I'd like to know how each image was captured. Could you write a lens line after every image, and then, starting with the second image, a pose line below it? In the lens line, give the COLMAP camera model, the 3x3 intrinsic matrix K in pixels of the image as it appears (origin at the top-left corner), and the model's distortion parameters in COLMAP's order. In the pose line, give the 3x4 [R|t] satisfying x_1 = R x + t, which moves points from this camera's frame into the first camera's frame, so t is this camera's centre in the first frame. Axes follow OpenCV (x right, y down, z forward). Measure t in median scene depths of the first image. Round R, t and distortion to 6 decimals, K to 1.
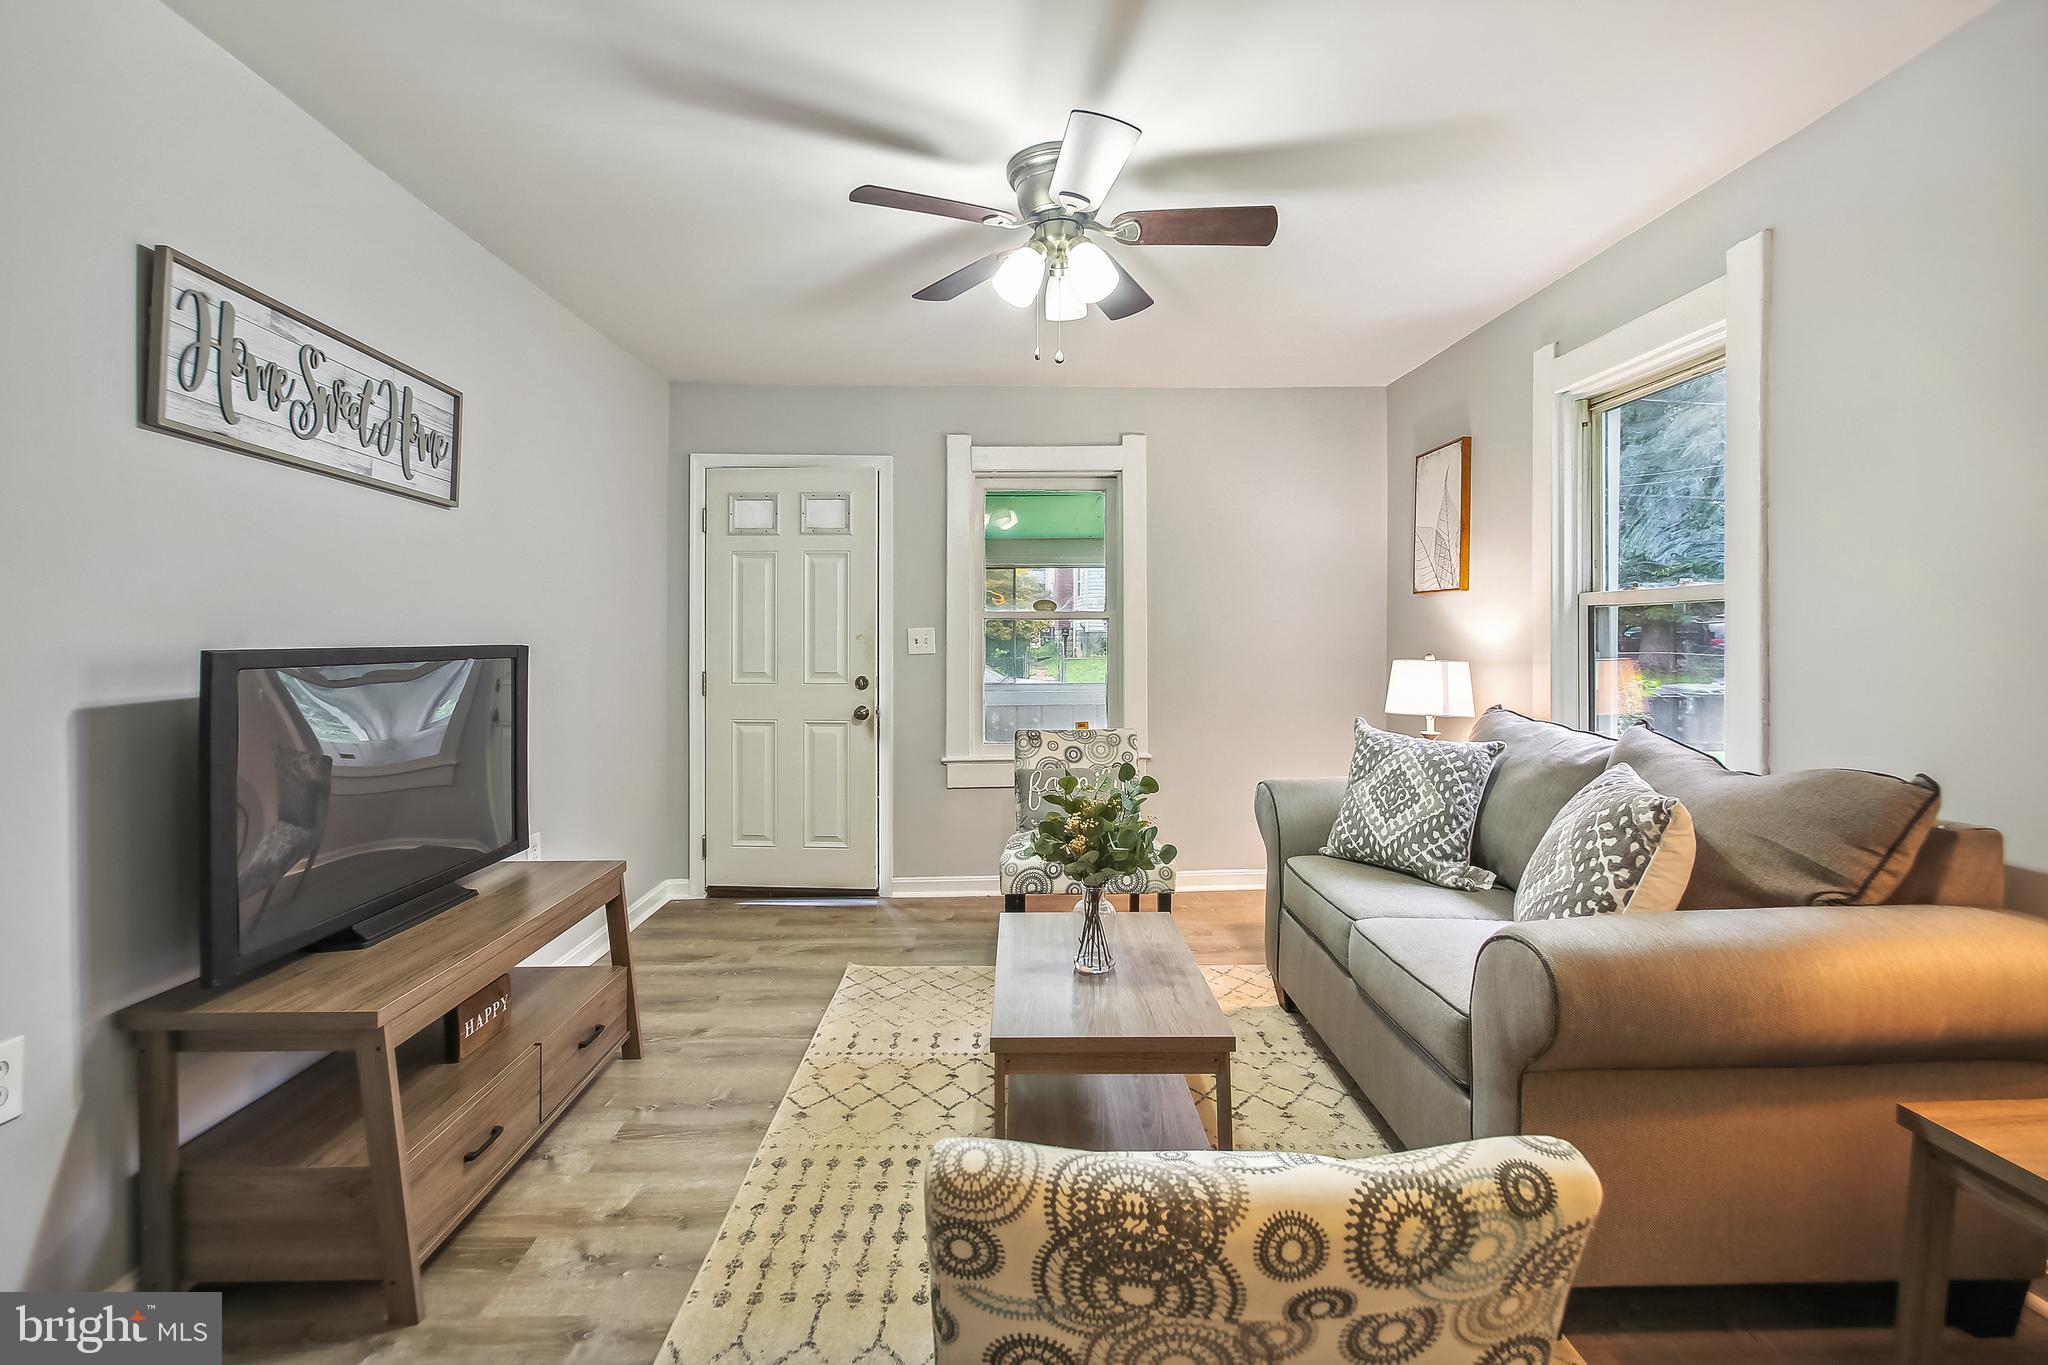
lens RADIAL K [[911.2, 0, 1020.5], [0, 911.2, 643.7], [0, 0, 1]] dist [0.002577, -0.000634]
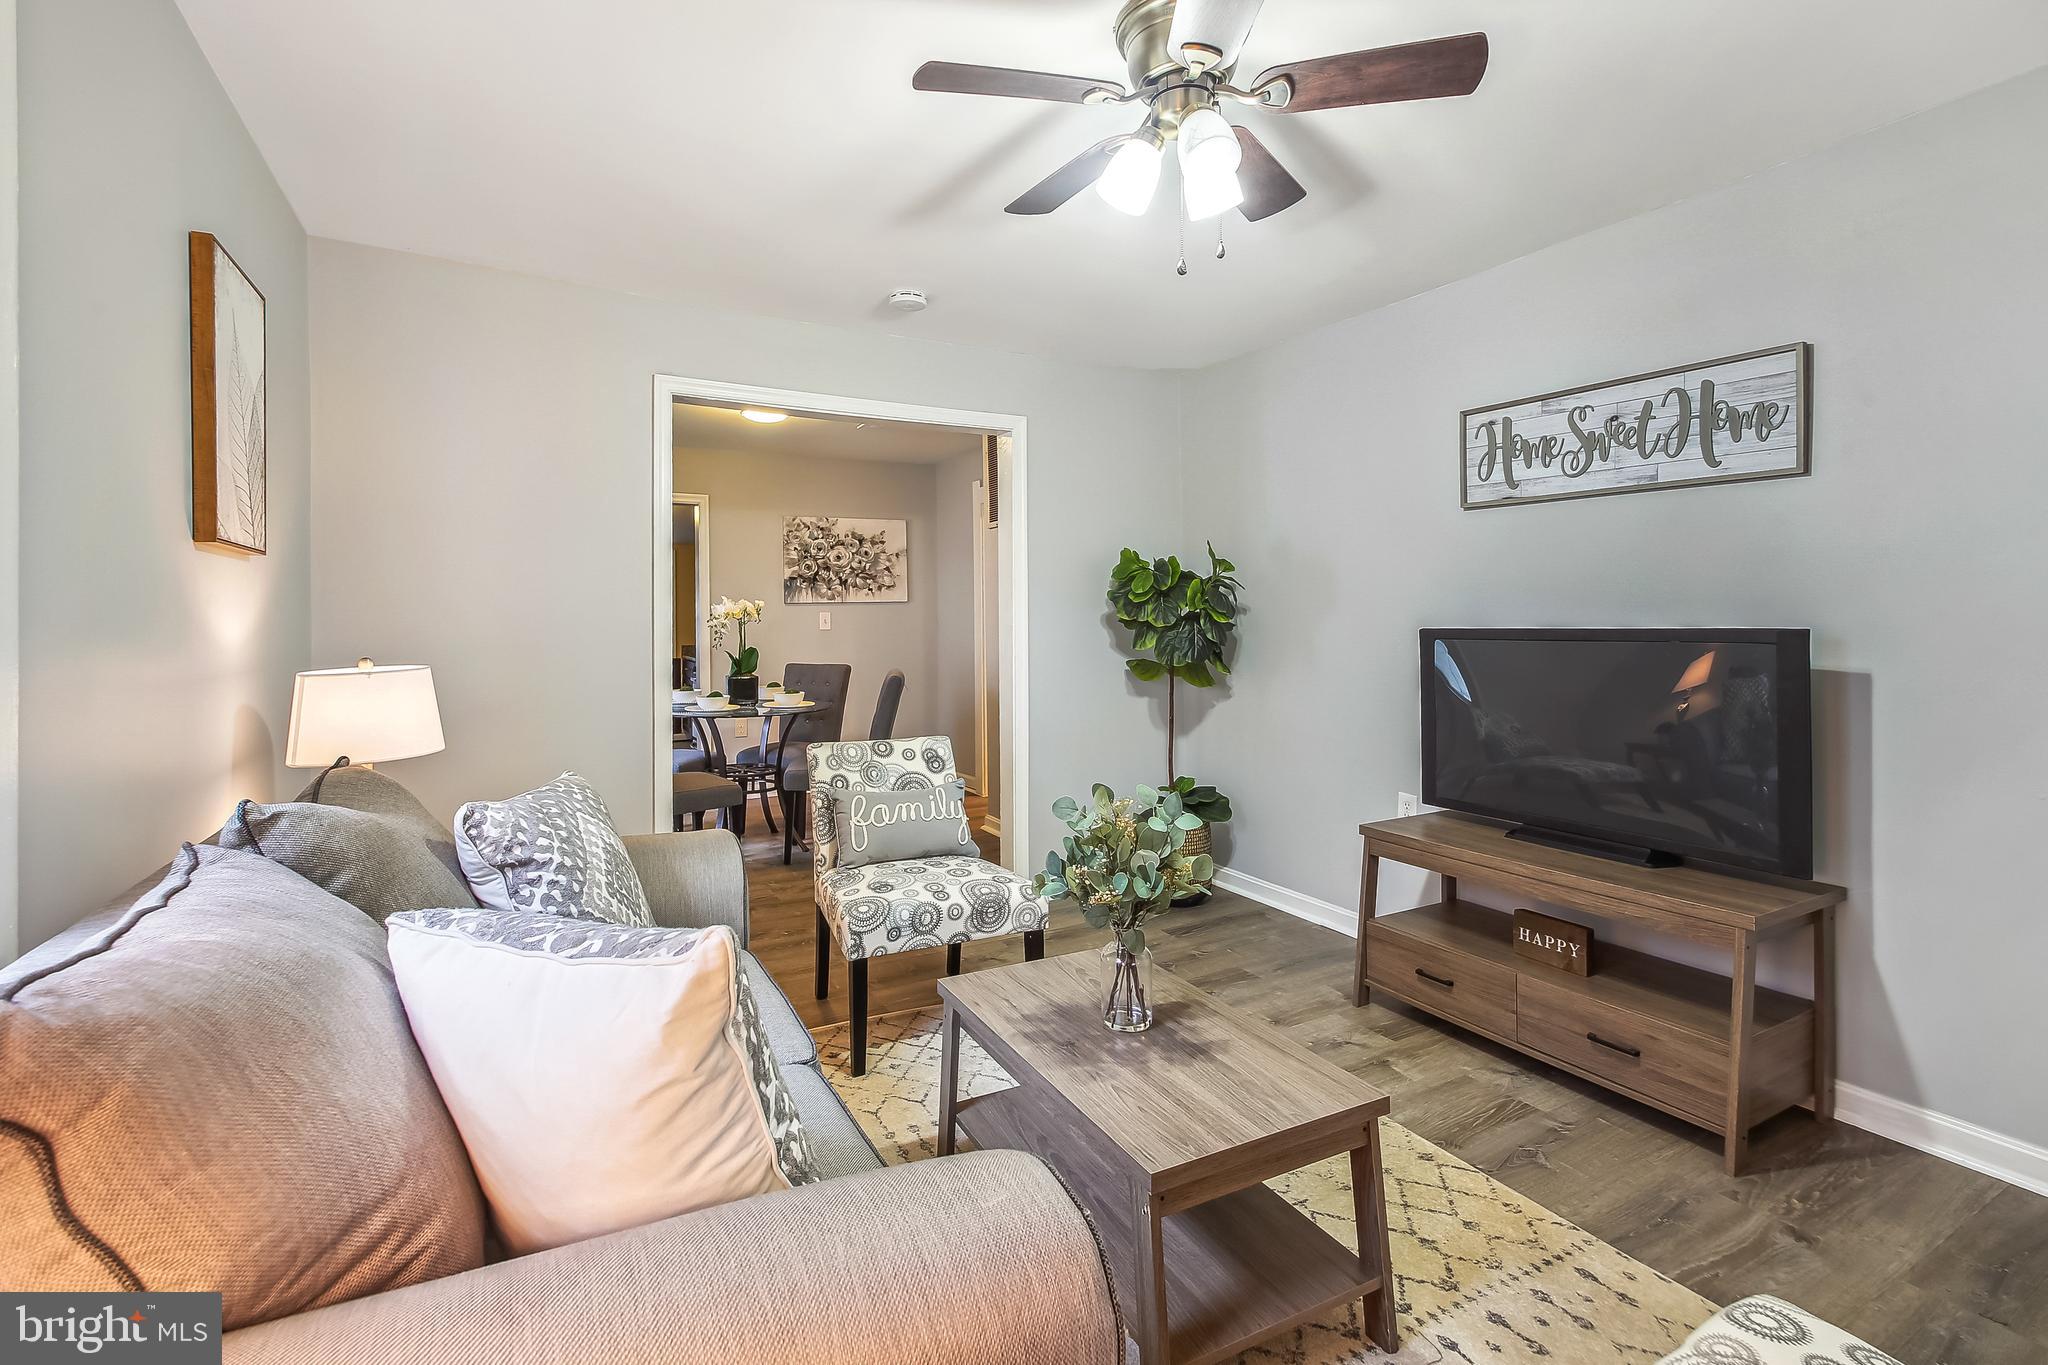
lens RADIAL K [[923.3, 0, 1019.9], [0, 923.3, 616.4], [0, 0, 1]] dist [0.001388, 0.000039]
pose [[-0.888172, 0.004979, -0.459484, 0.568806], [0.005433, 0.999985, 0.000334, -0.017276], [0.459478, -0.002200, -0.888186, 1.750020]]
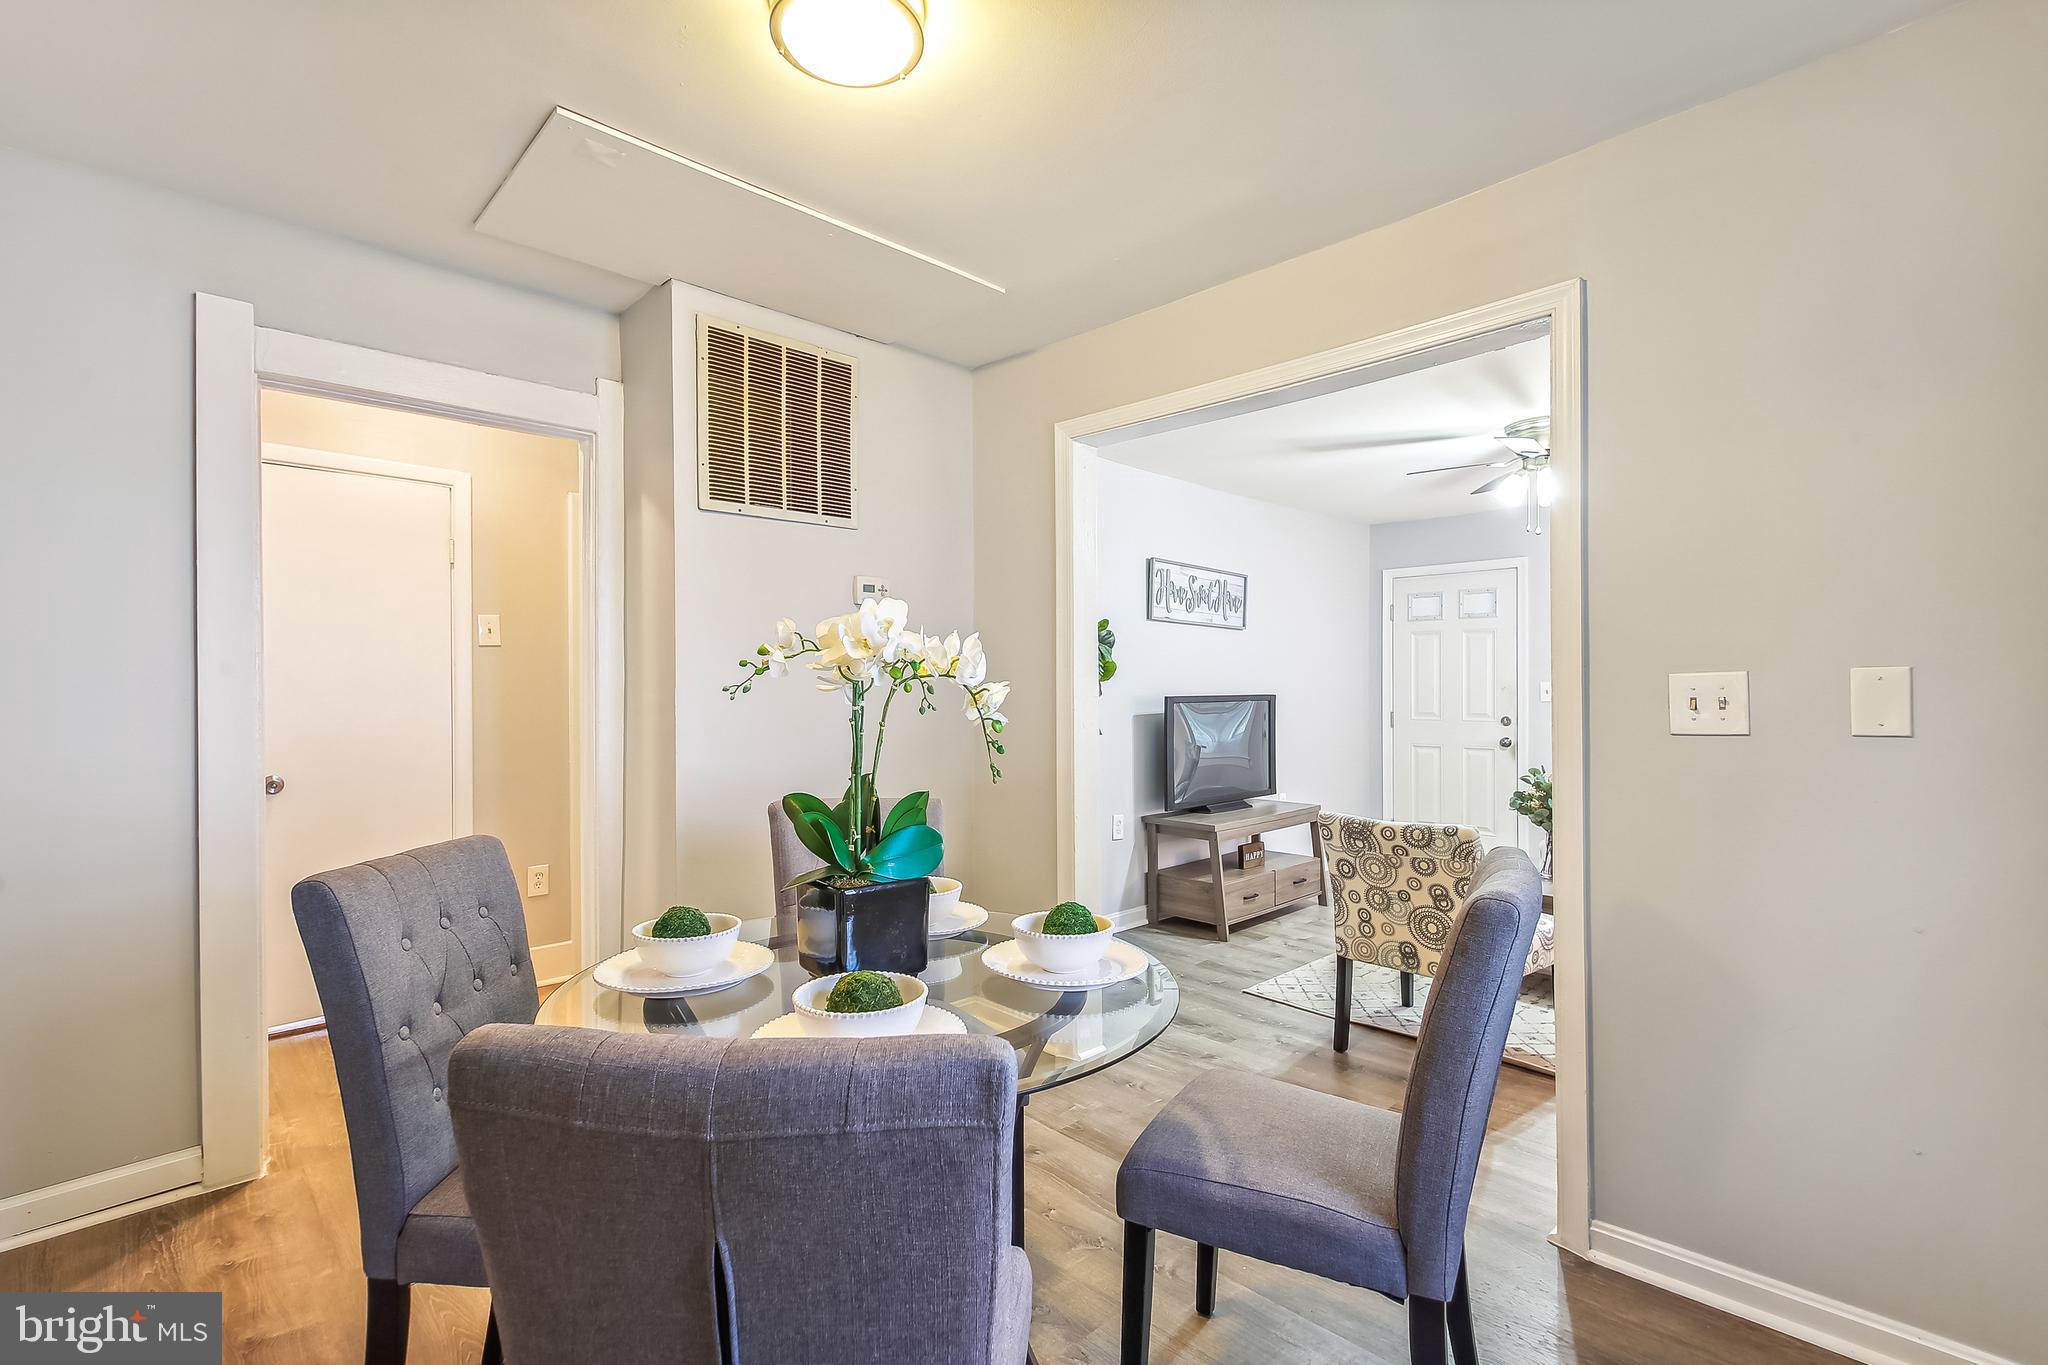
lens RADIAL K [[903.2, 0, 1013.3], [0, 903.2, 693.5], [0, 0, 1]] dist [0.000428, -0.000071]
pose [[0.673245, 0.000975, -0.739419, 0.691538], [0.001874, 0.999994, 0.003025, -0.009263], [0.739417, -0.003422, 0.673239, -0.985563]]
